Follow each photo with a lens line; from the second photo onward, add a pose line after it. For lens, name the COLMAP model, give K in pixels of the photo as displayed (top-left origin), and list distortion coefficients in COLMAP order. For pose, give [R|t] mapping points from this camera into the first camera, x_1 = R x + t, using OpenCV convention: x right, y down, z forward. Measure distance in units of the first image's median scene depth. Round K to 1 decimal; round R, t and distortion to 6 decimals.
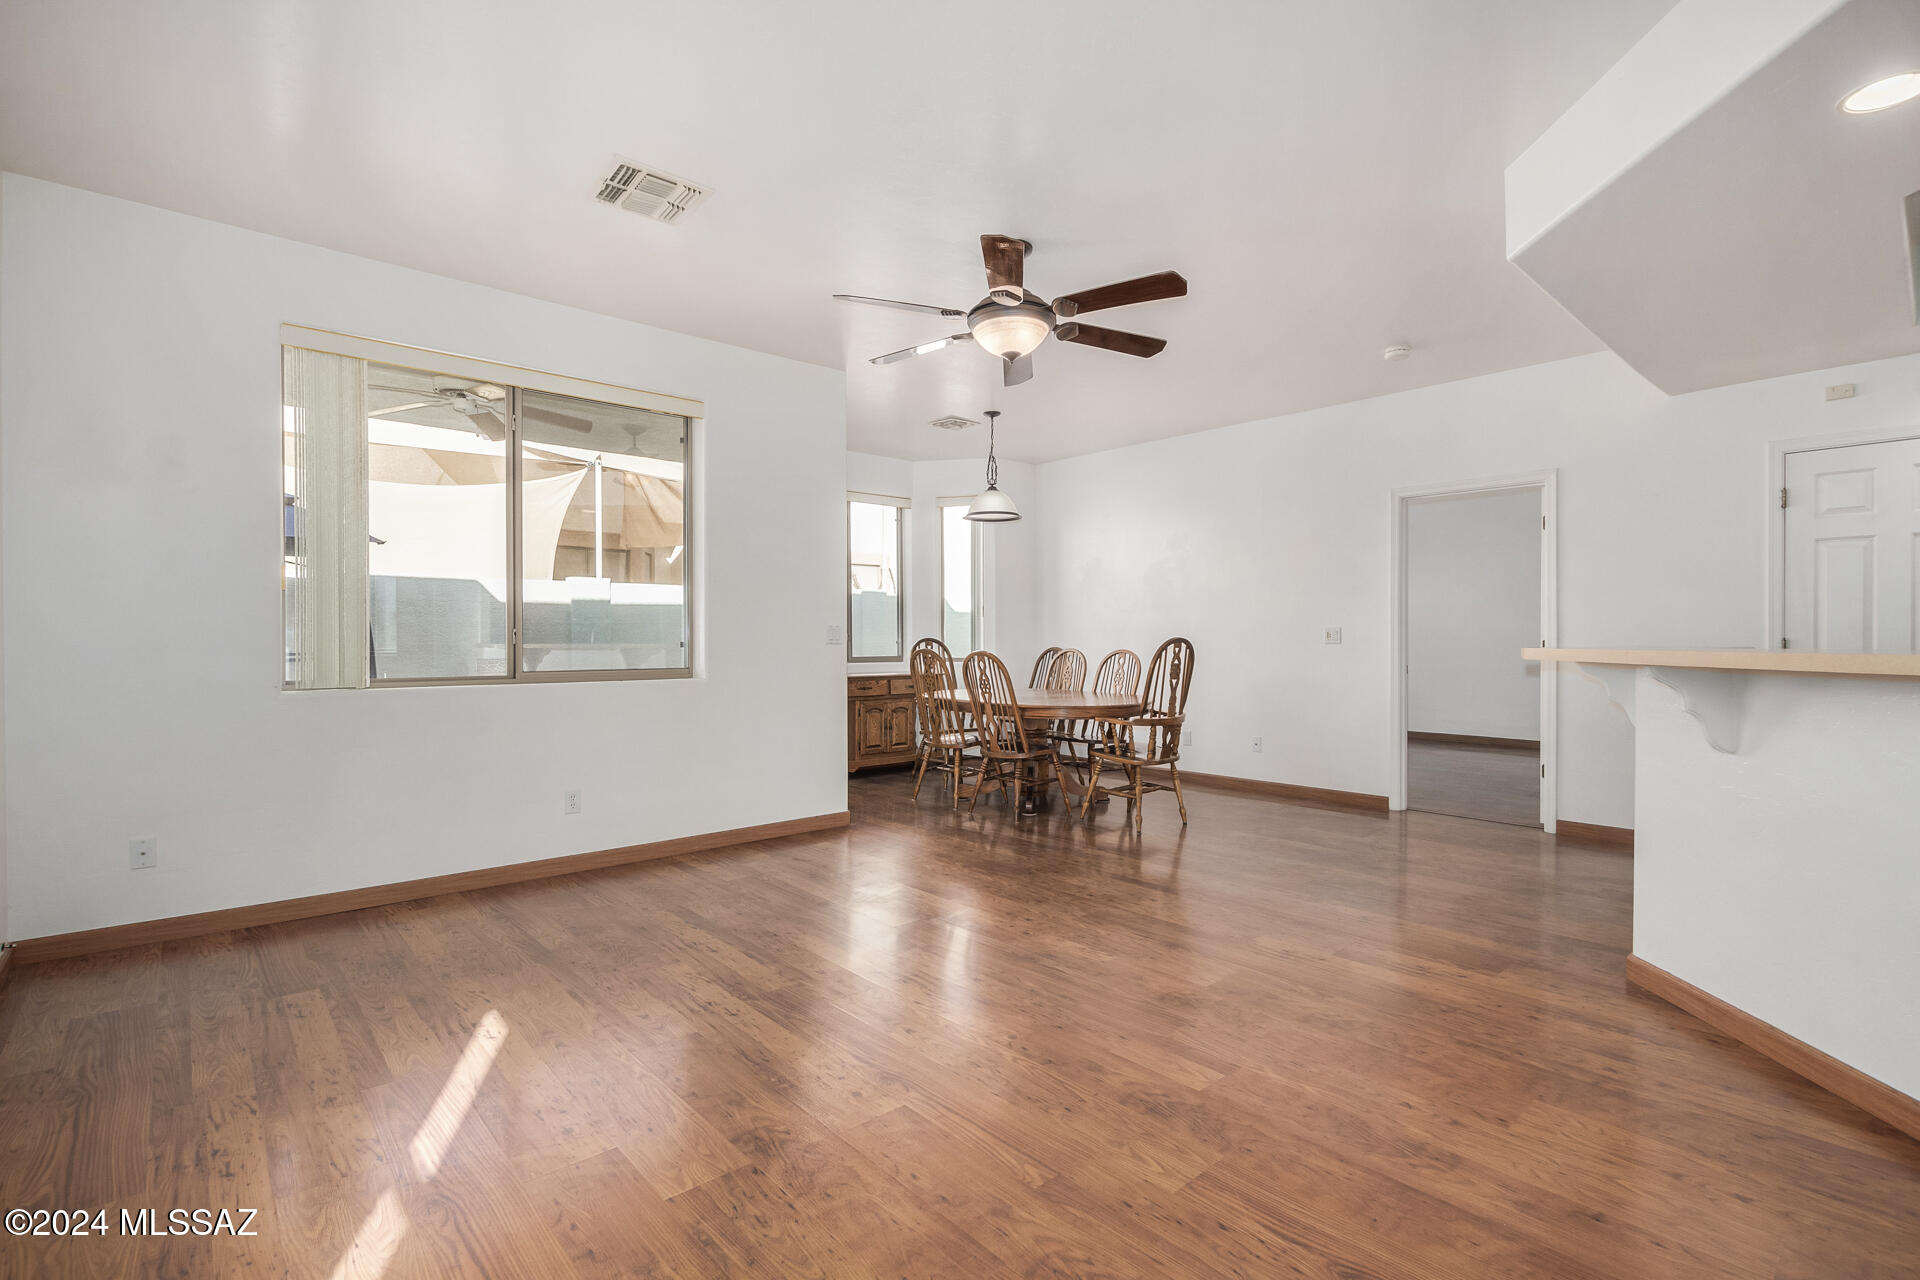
lens RADIAL K [[891.4, 0, 963.9], [0, 891.4, 655.4], [0, 0, 1]] dist [0.011817, -0.004976]
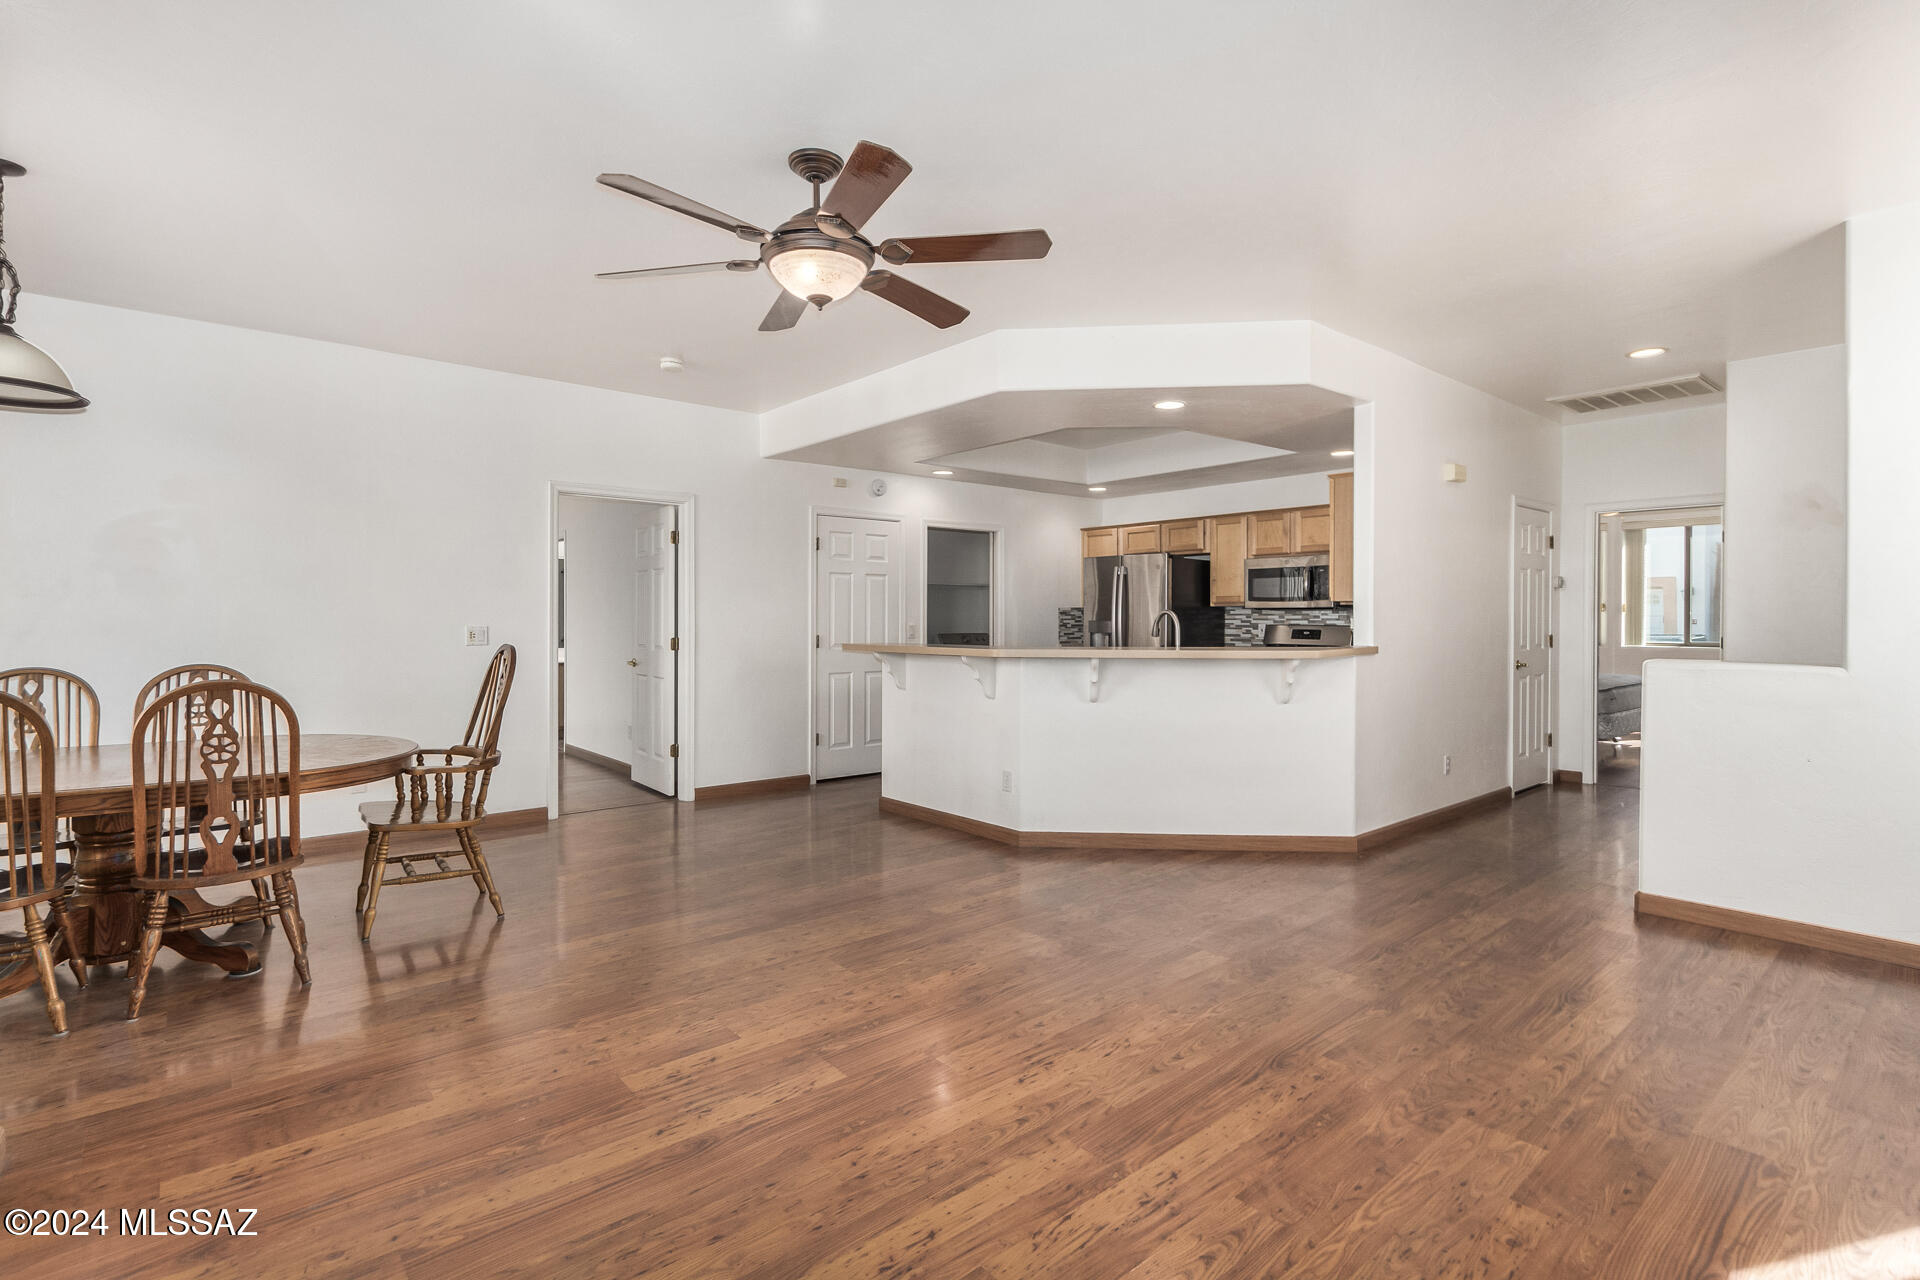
lens RADIAL K [[891.4, 0, 994.7], [0, 891.4, 623.5], [0, 0, 1]] dist [0.011817, -0.004976]
pose [[0.006197, -0.004253, 0.999972, -0.828123], [0.017051, 0.999846, 0.004147, -0.054227], [-0.999835, 0.017024, 0.006268, 0.935987]]
